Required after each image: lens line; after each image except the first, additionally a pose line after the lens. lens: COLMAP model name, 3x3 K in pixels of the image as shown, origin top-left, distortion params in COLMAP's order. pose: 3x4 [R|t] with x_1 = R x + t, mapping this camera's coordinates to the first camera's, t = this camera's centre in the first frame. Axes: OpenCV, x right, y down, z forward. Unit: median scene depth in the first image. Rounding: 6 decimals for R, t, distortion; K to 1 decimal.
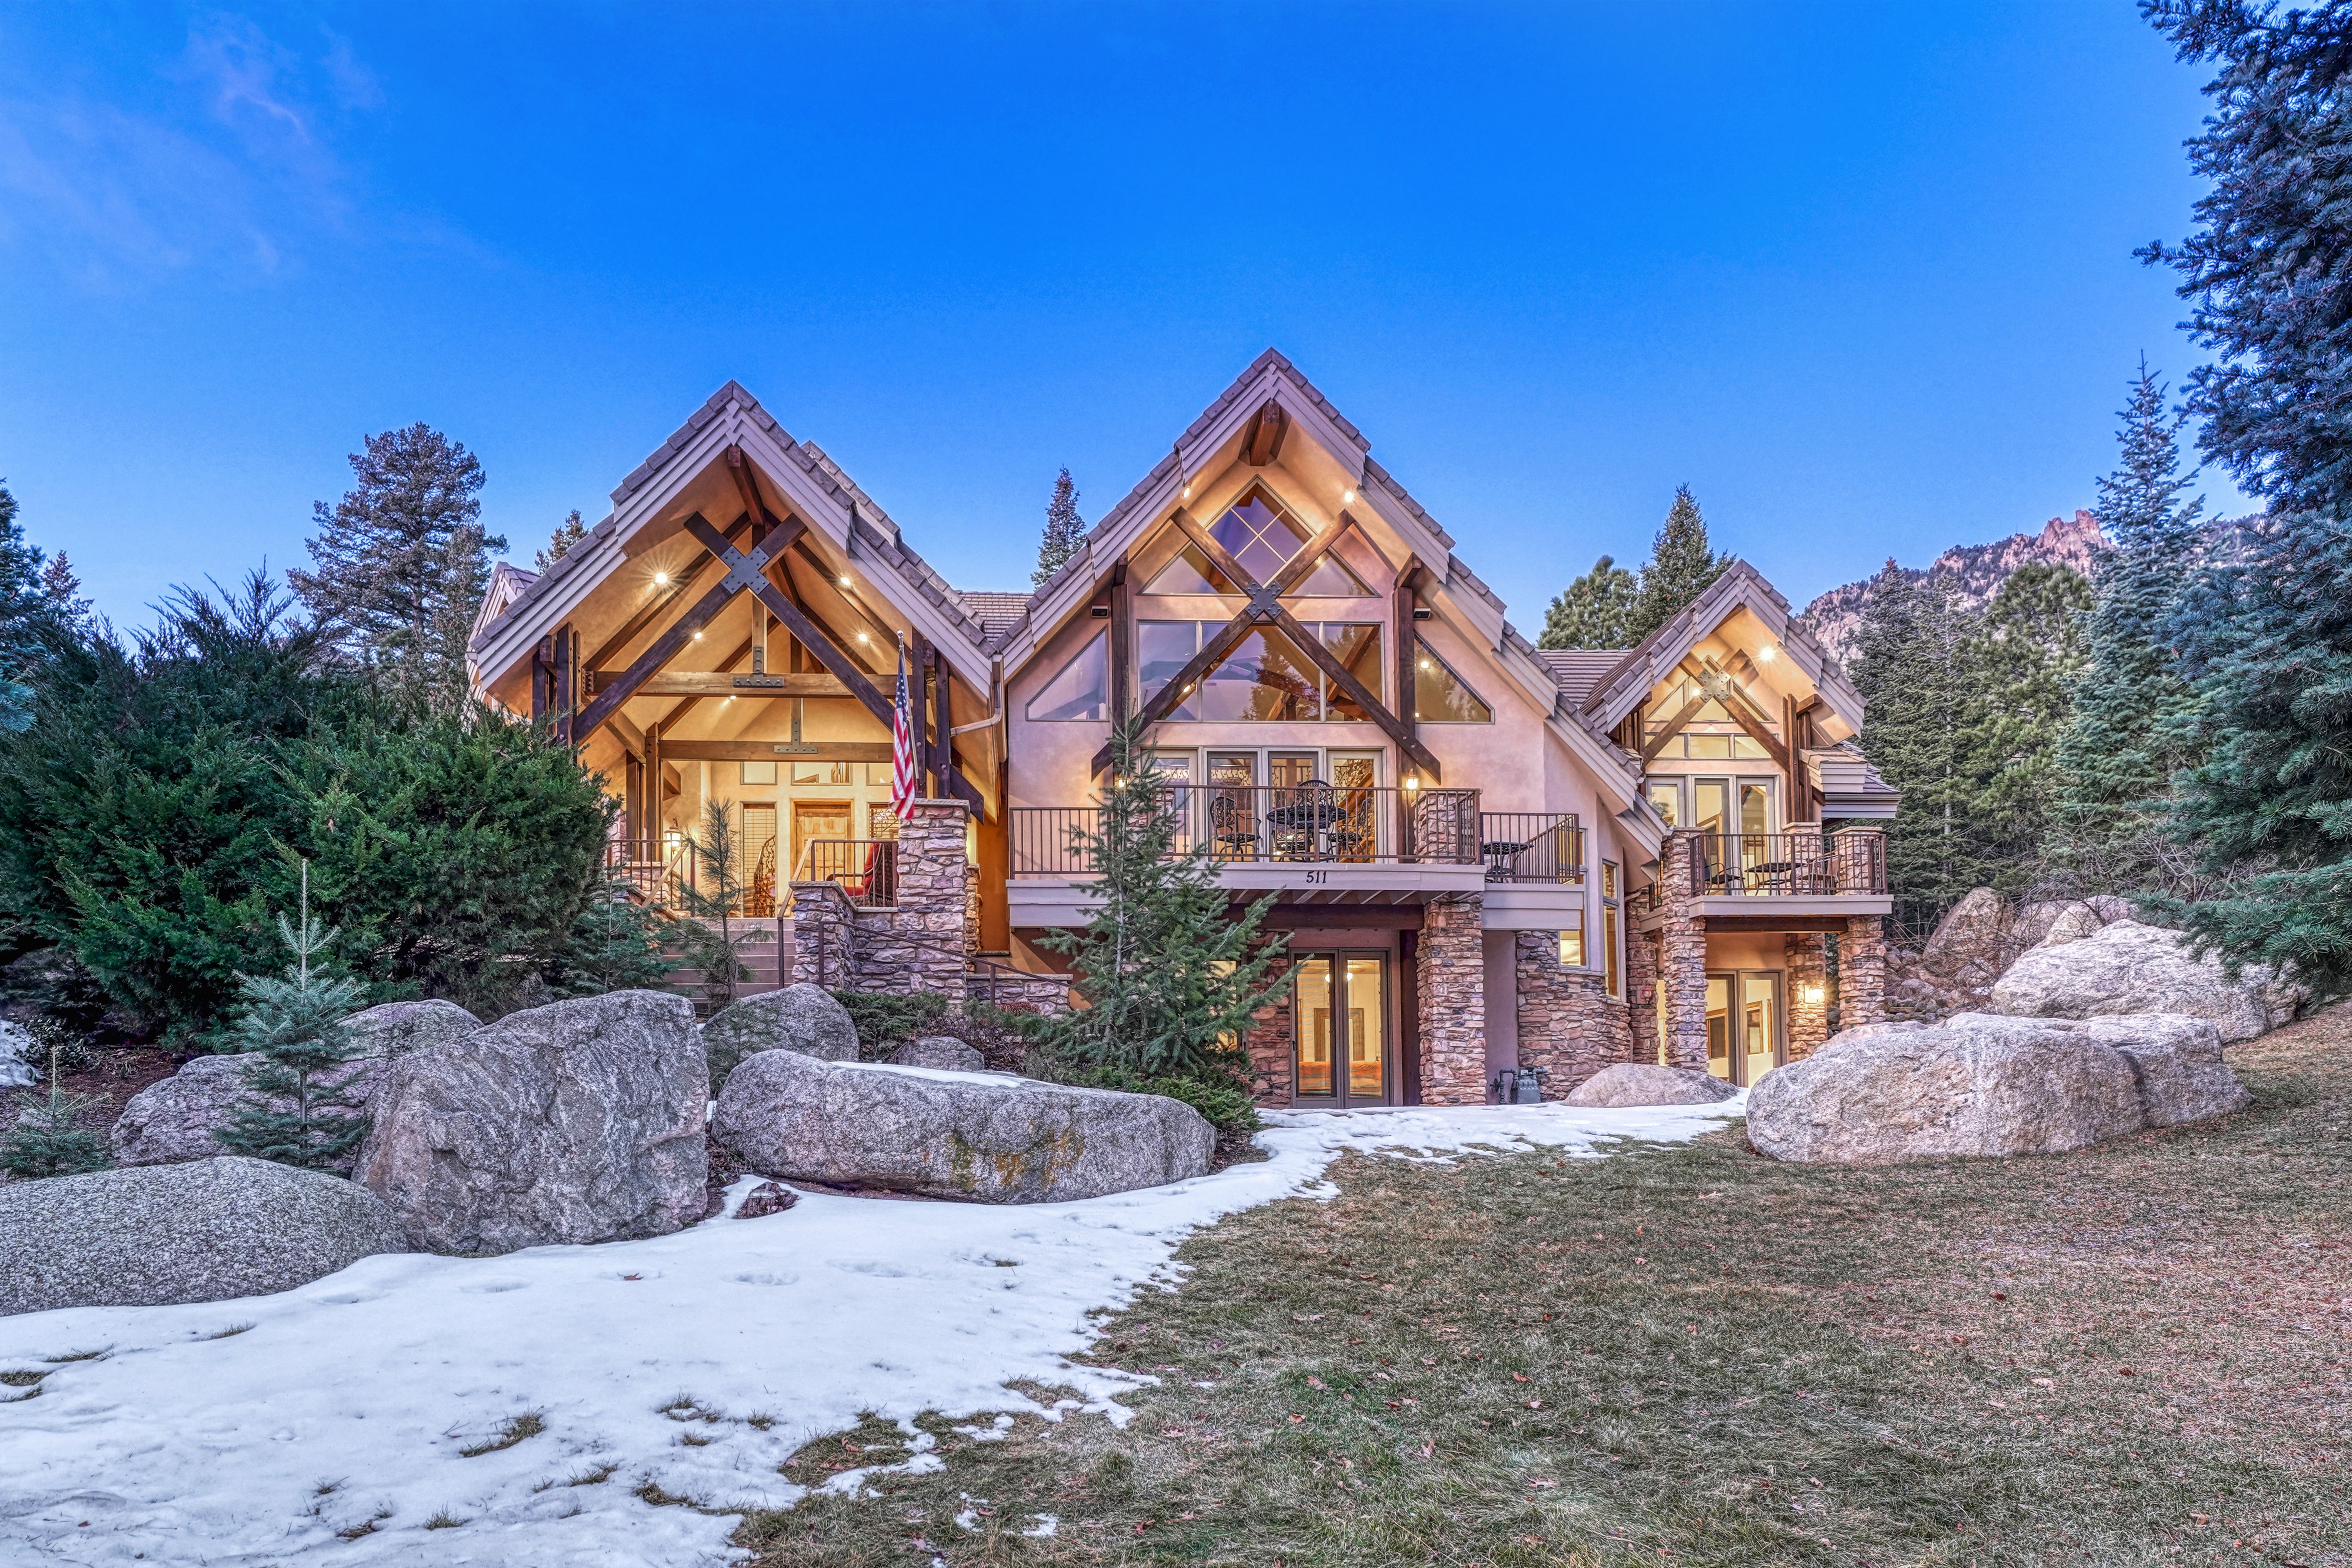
lens RADIAL K [[1359.0, 0, 1176.4], [0, 1359.0, 828.9], [0, 0, 1]] dist [0.006429, -0.001746]
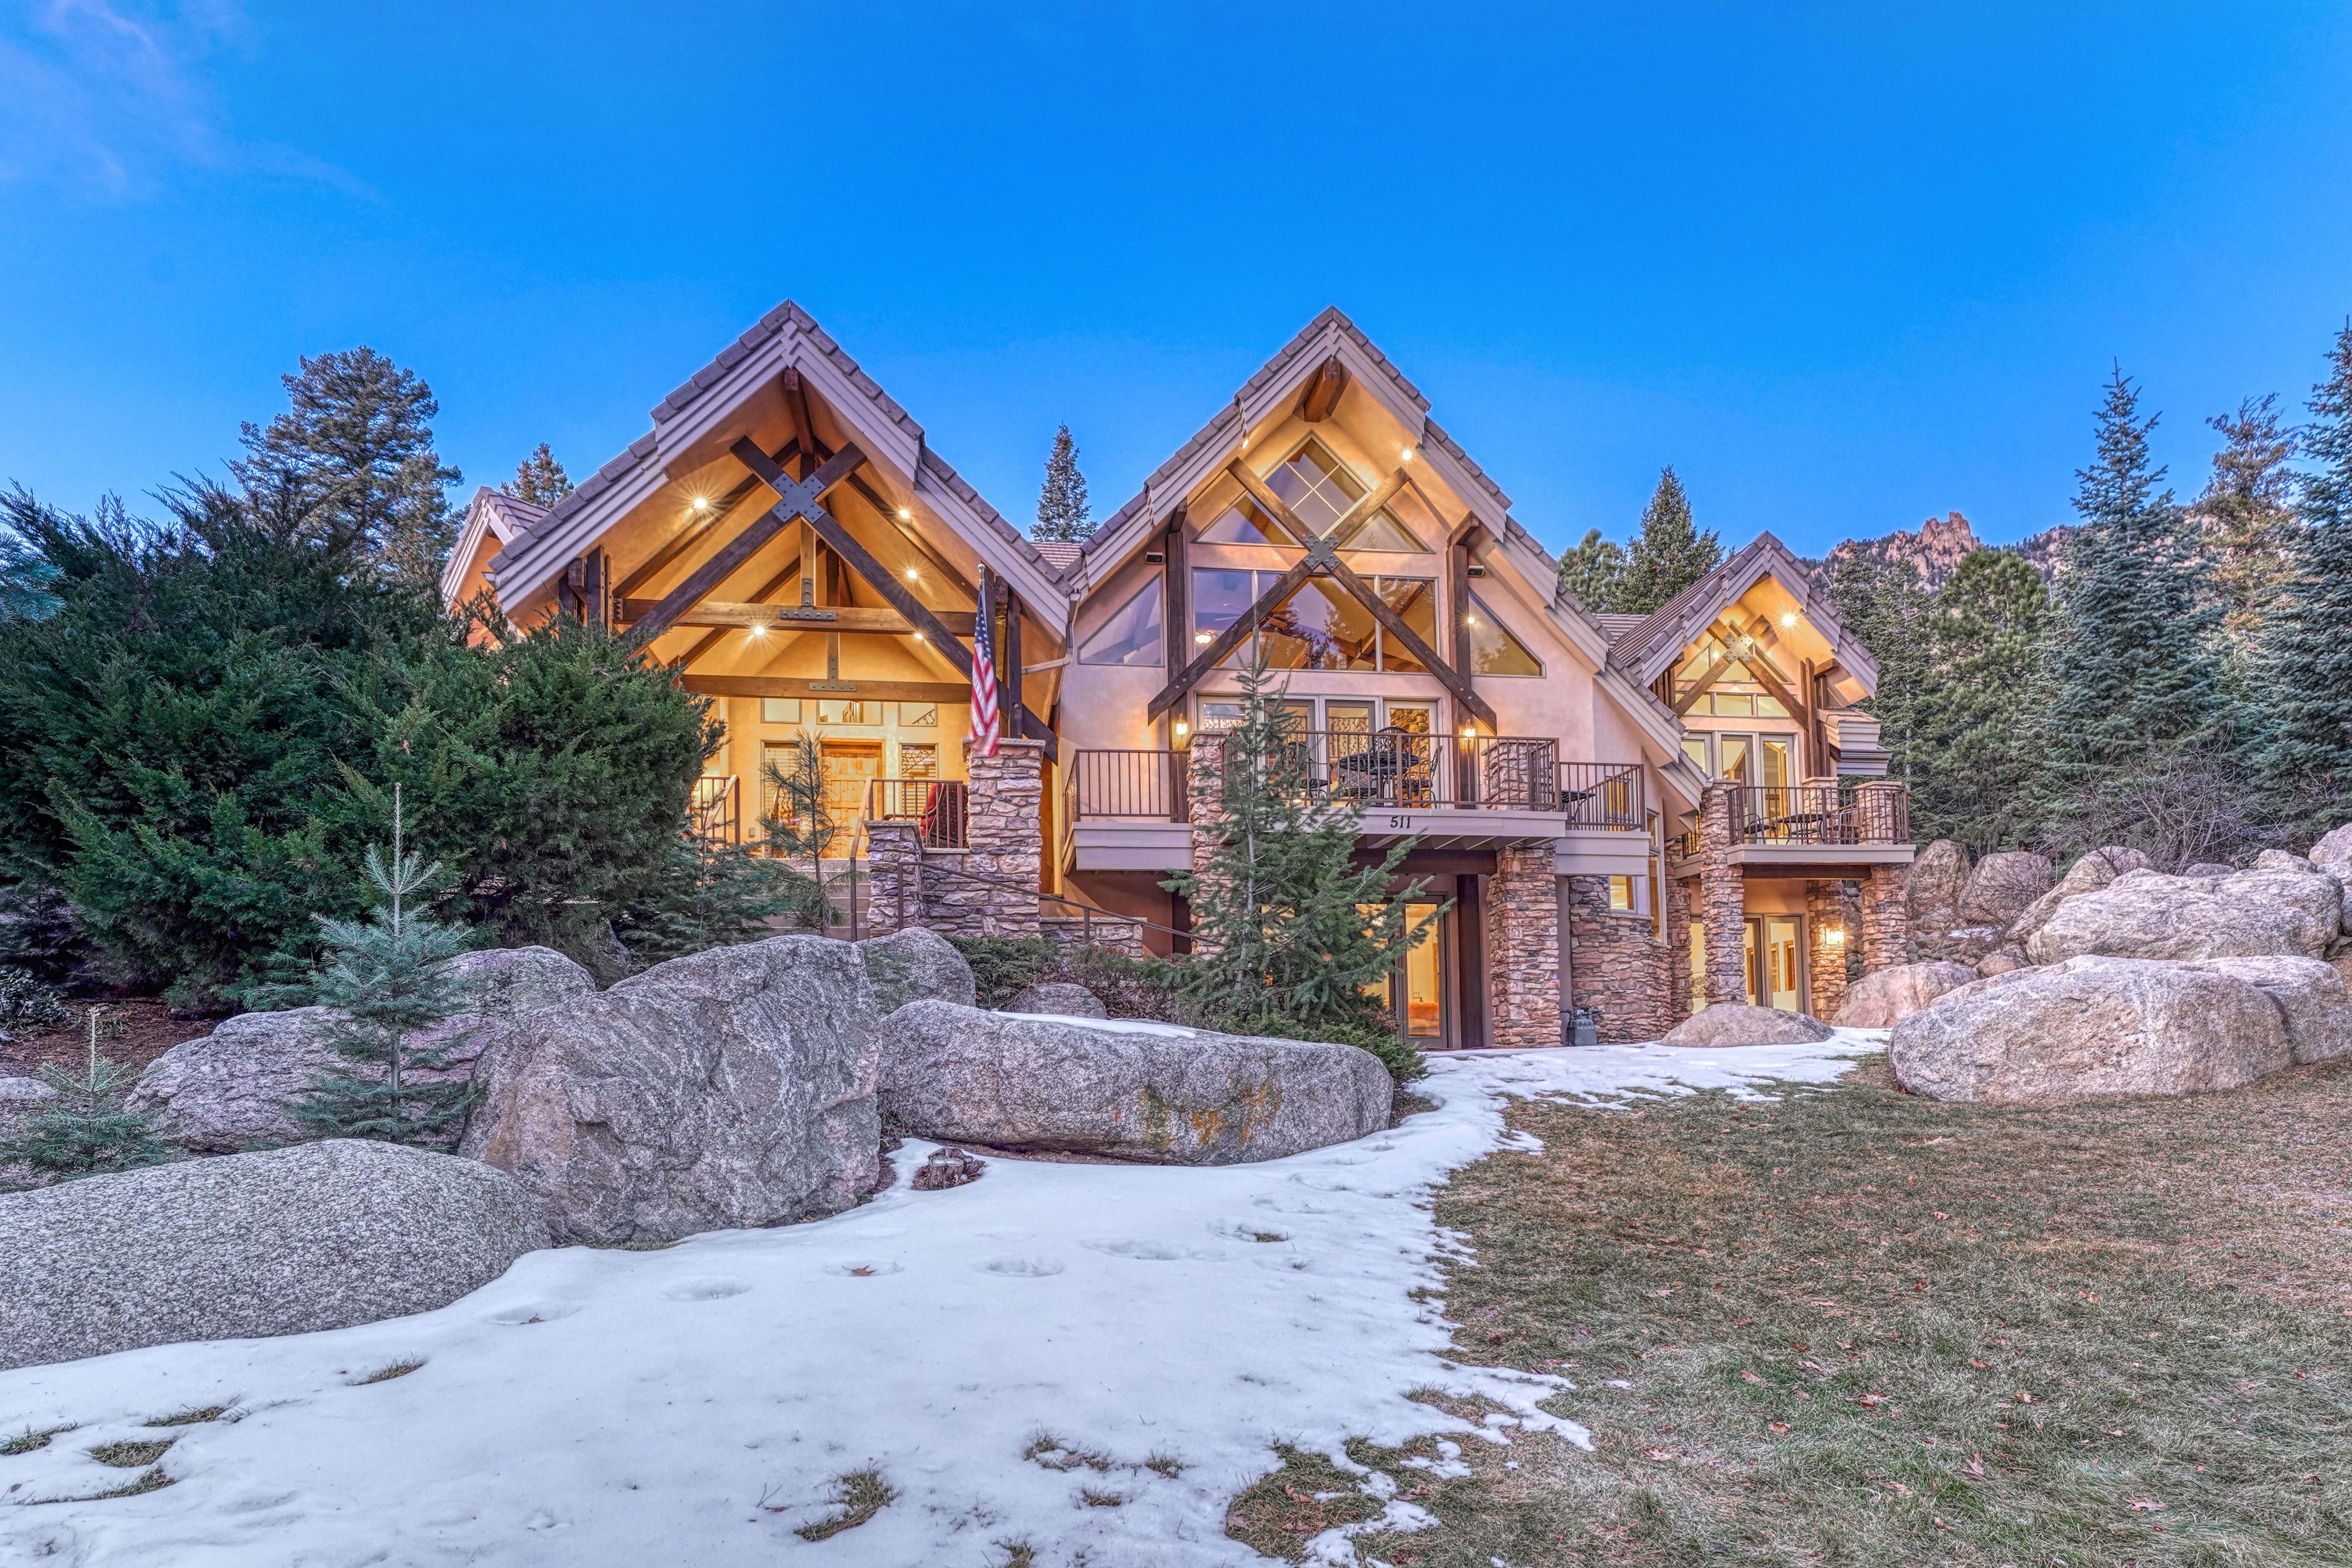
lens RADIAL K [[1207.7, 0, 1176.0], [0, 1207.7, 784.0], [0, 0, 1]] dist [0.005709, 0.000119]
pose [[0.990305, 0.015866, 0.137999, -0.188203], [-0.015460, 0.999872, -0.004018, 0.013167], [-0.138046, 0.001846, 0.990424, 0.129146]]
